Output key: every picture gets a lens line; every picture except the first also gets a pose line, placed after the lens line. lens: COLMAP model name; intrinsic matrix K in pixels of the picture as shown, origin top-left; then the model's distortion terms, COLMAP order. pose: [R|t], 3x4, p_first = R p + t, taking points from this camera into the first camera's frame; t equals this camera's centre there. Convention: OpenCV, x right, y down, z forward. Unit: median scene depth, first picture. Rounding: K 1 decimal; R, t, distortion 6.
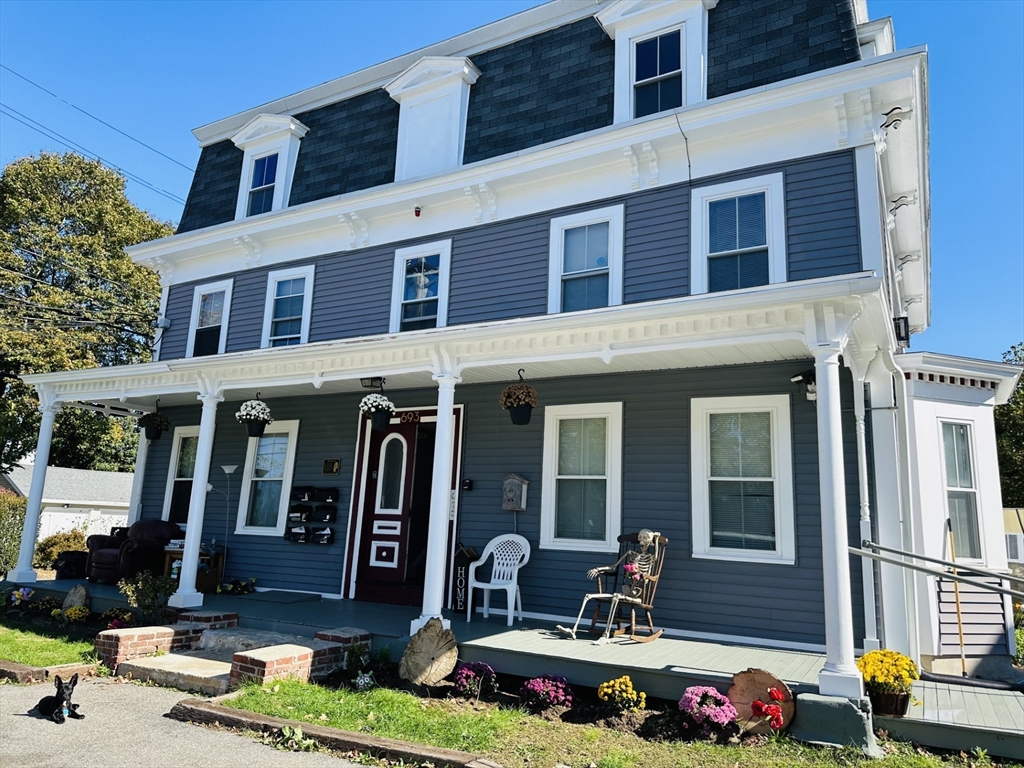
lens RADIAL K [[729.5, 0, 514.9], [0, 729.5, 381.5], [0, 0, 1]] dist [0.041847, -0.038540]
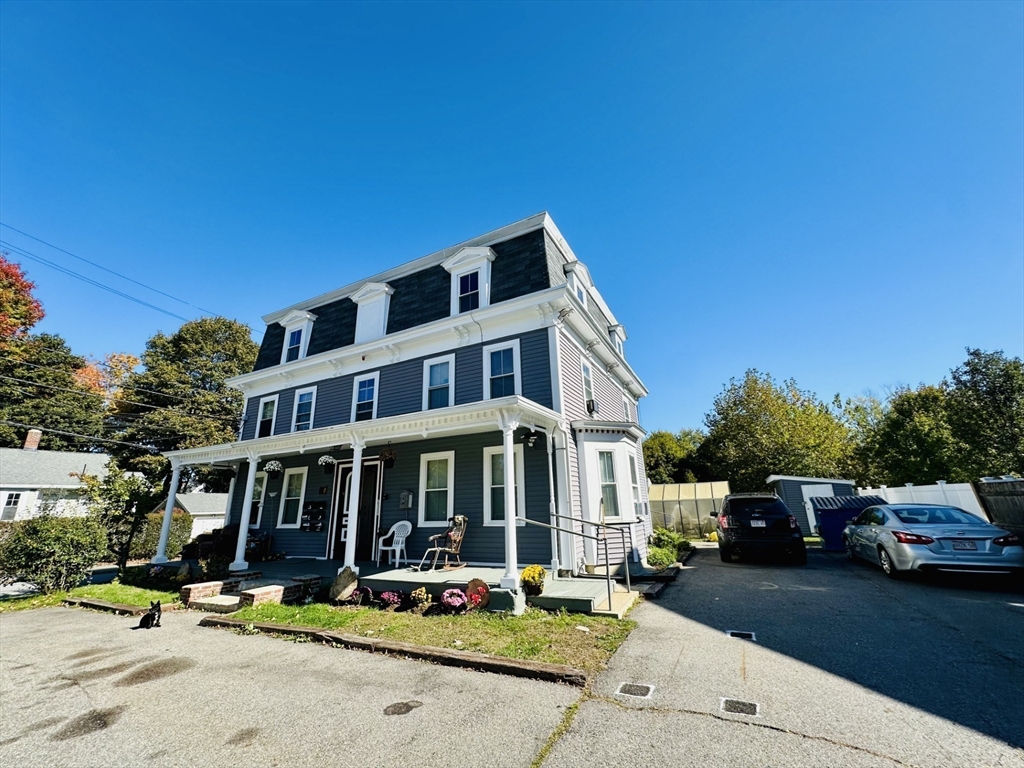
lens RADIAL K [[416.2, 0, 511.6], [0, 416.2, 384.5], [0, 0, 1]] dist [0.003899, 0.001110]
pose [[0.997167, -0.057006, 0.049073, 0.262069], [0.061137, 0.994307, -0.087273, -0.044377], [-0.043818, 0.090026, 0.994975, -0.187039]]
